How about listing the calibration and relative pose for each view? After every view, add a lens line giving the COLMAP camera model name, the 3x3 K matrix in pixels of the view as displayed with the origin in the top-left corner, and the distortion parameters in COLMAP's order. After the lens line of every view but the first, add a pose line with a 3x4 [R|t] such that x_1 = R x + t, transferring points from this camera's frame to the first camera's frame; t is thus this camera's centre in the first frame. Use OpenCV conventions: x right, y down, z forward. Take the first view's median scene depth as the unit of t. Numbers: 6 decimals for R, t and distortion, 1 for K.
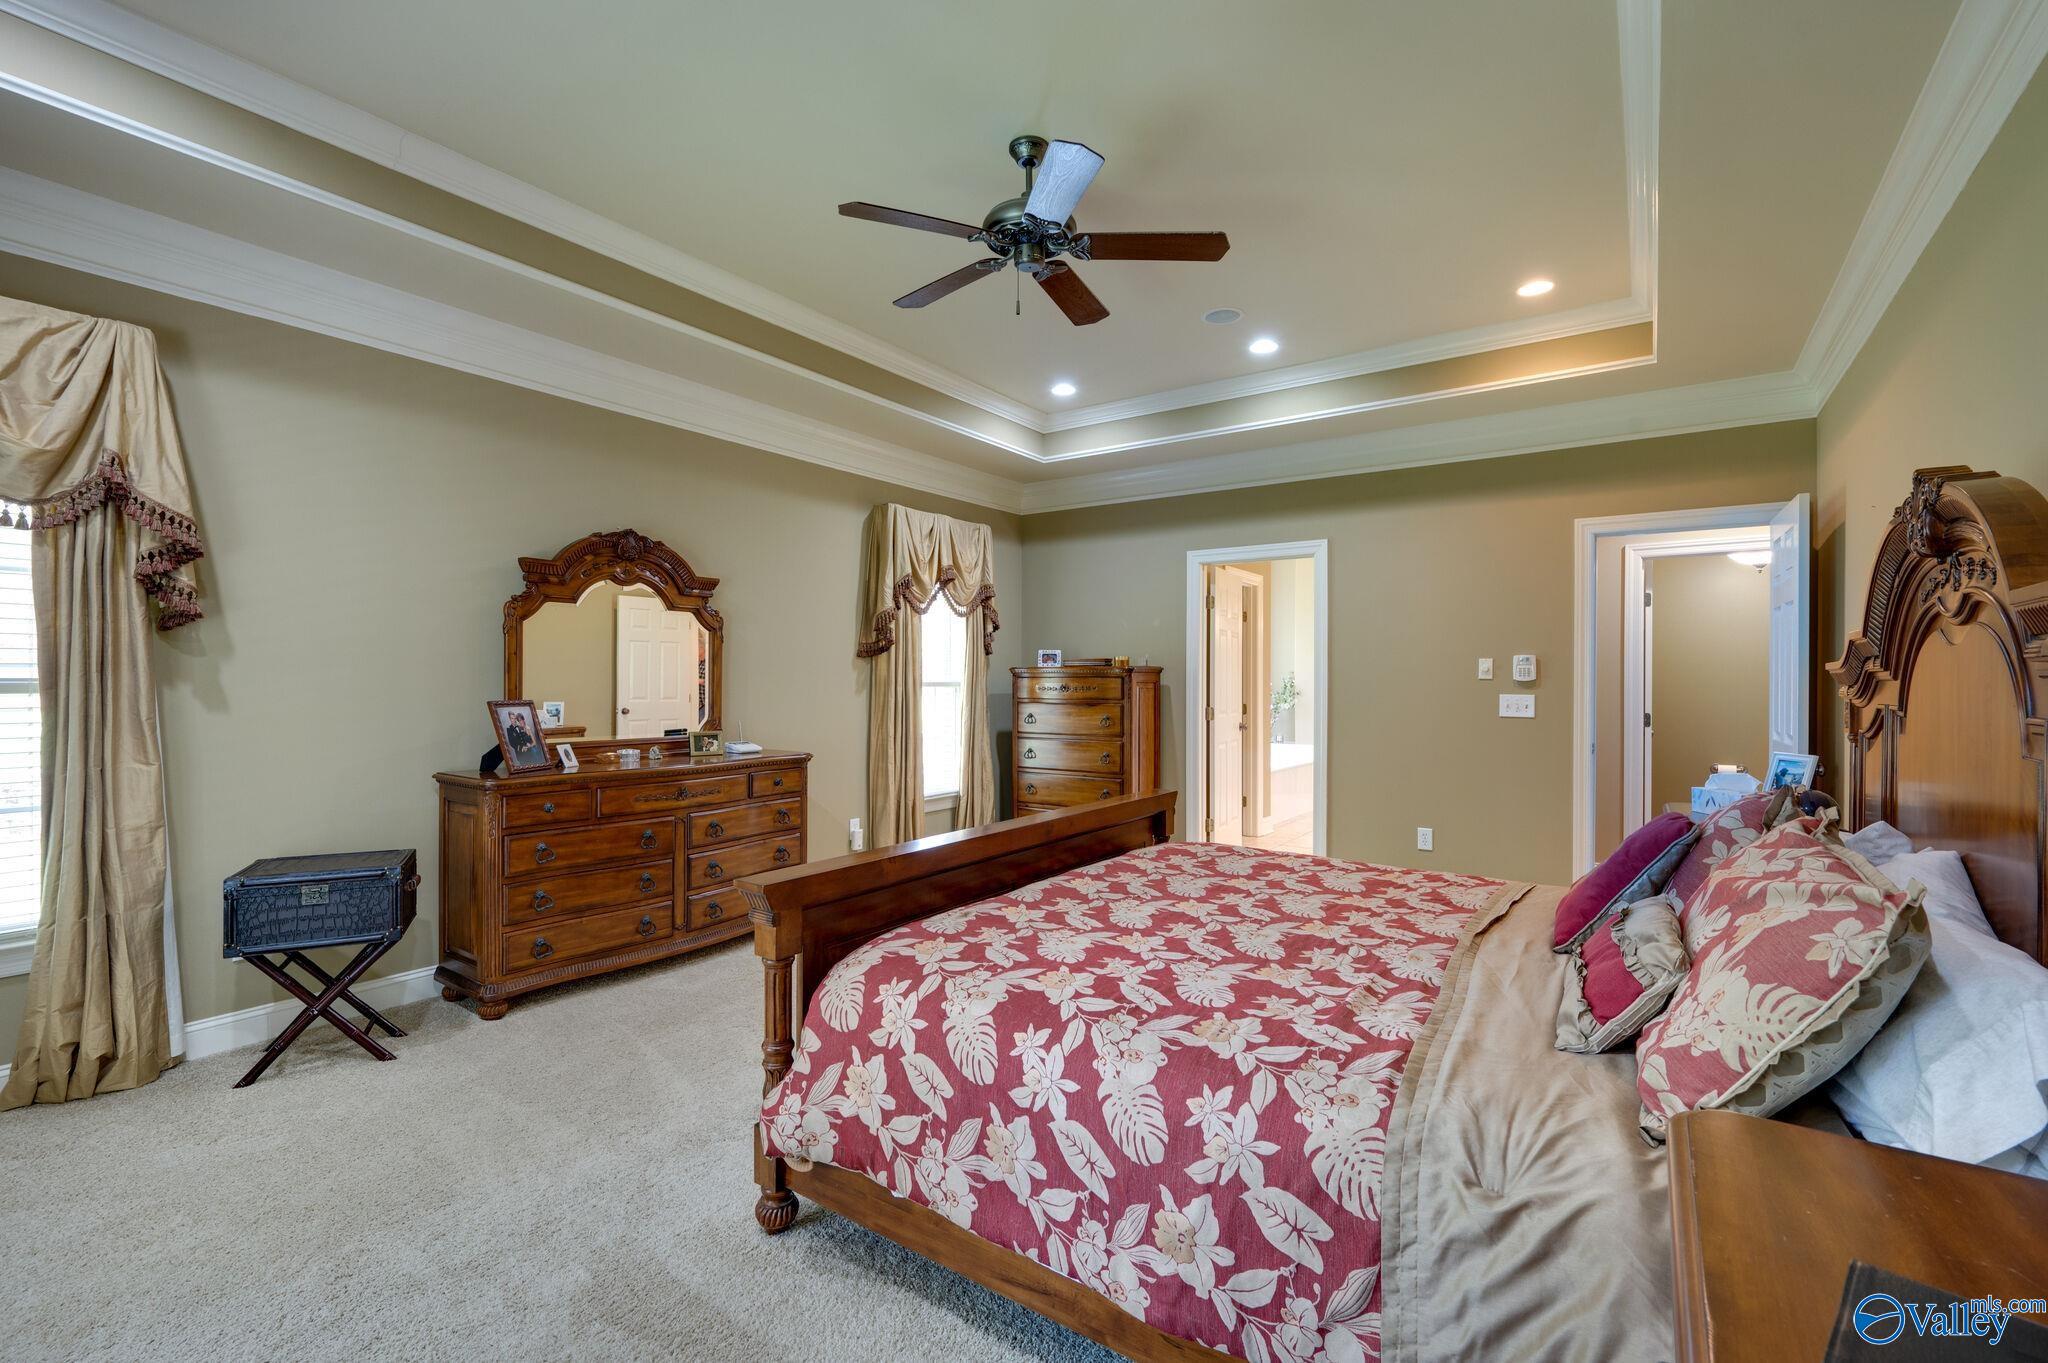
lens RADIAL K [[906.6, 0, 1024.0], [0, 906.6, 681.5], [0, 0, 1]] dist [0.000956, 0.000020]
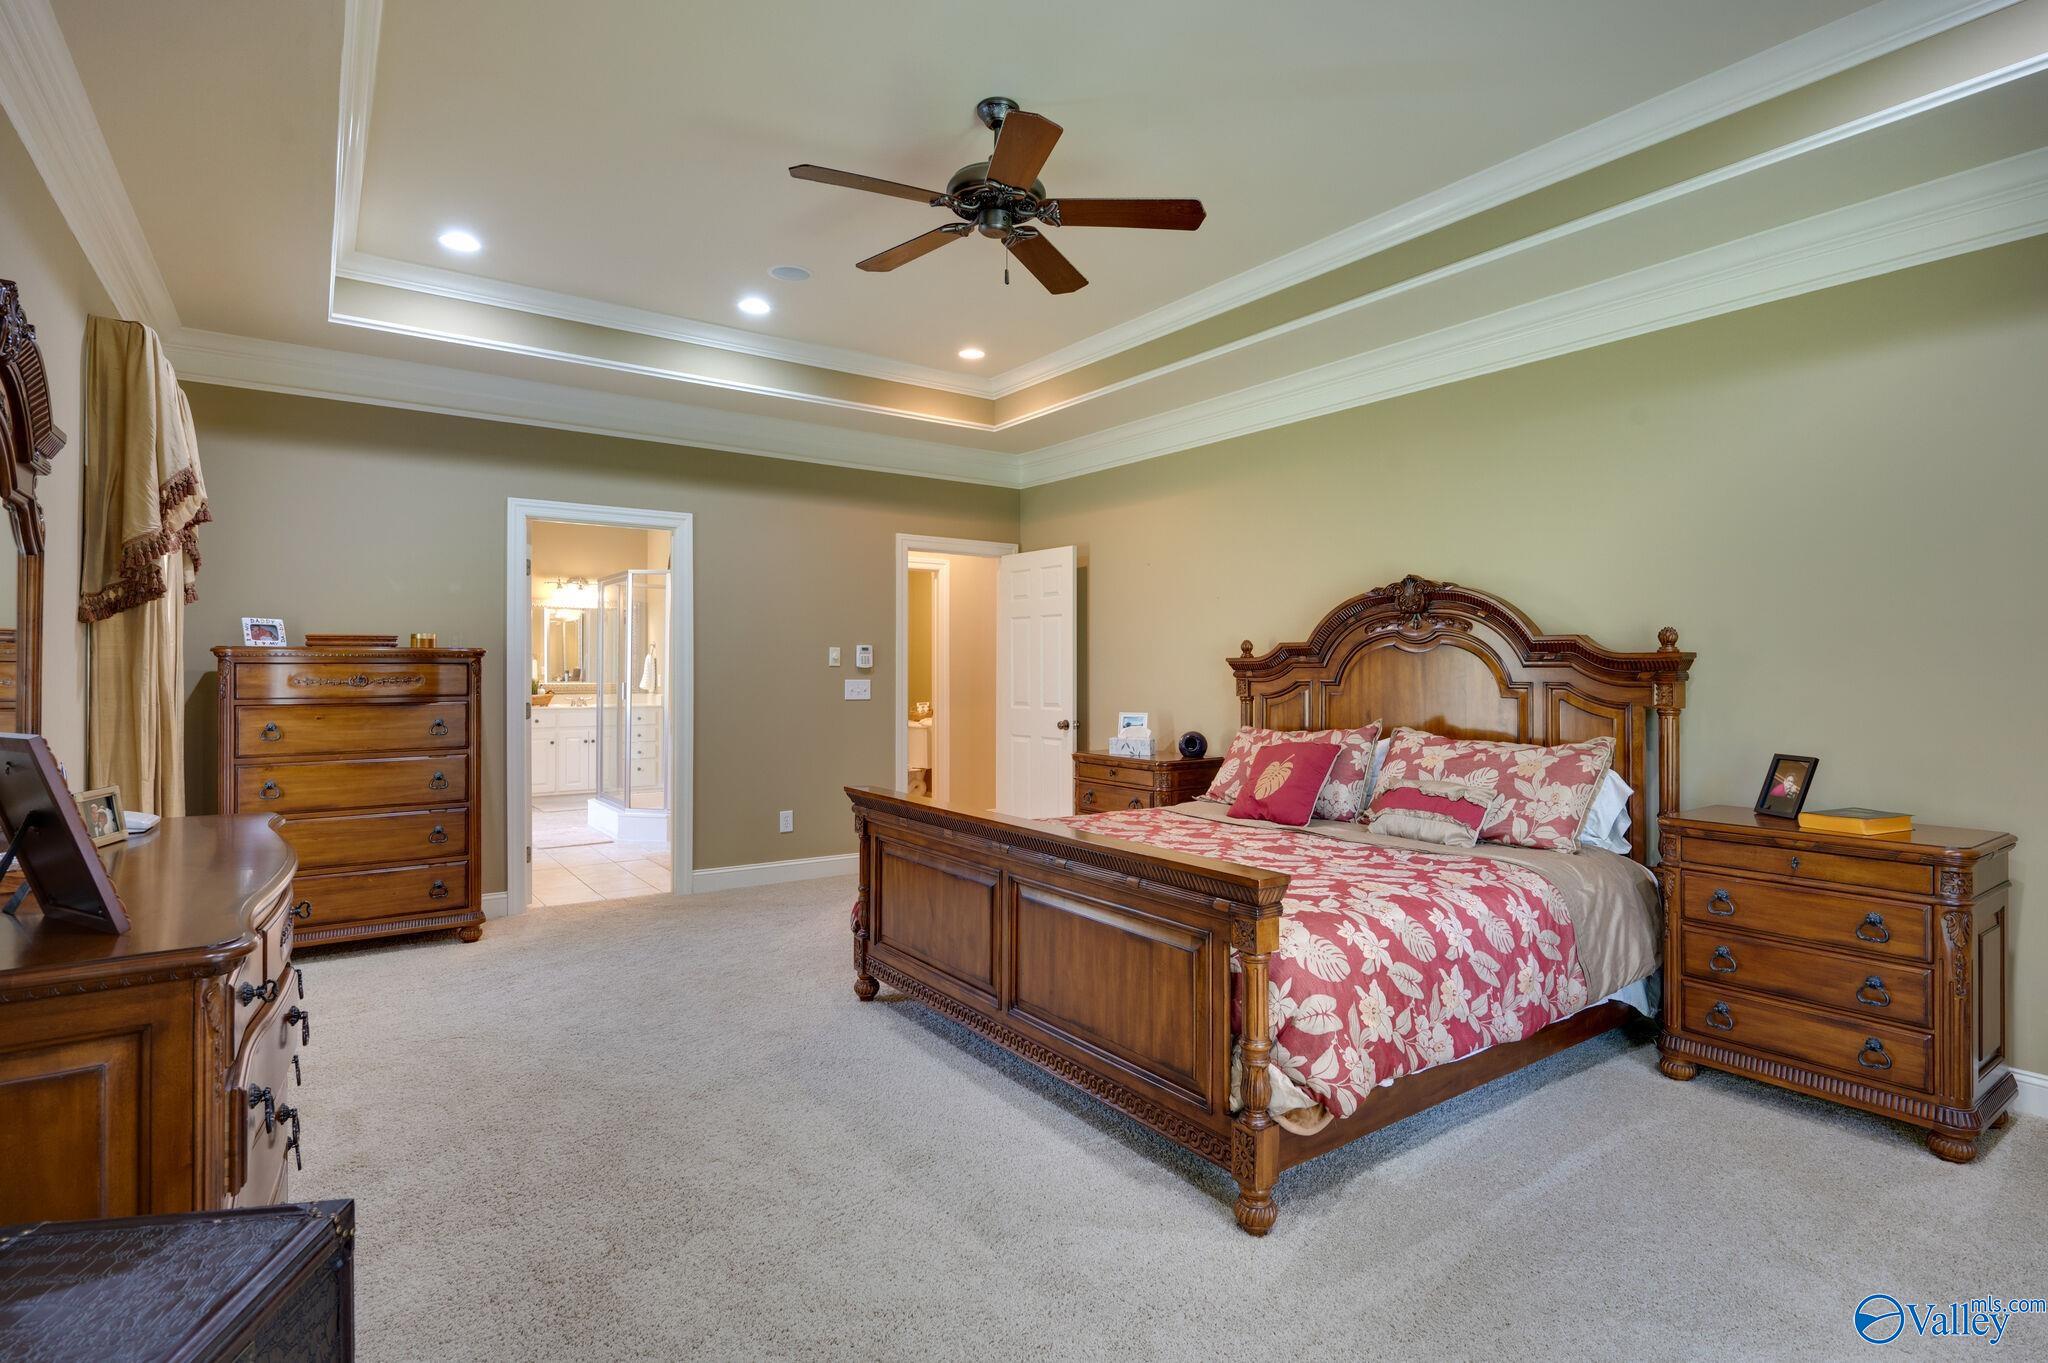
lens RADIAL K [[1013.5, 0, 1033.8], [0, 1013.5, 674.5], [0, 0, 1]] dist [0.001811, 0.000143]
pose [[0.318782, -0.007444, 0.947799, -0.601160], [0.001949, 0.999972, 0.007198, -0.001031], [-0.947826, -0.000447, 0.318788, 0.382728]]
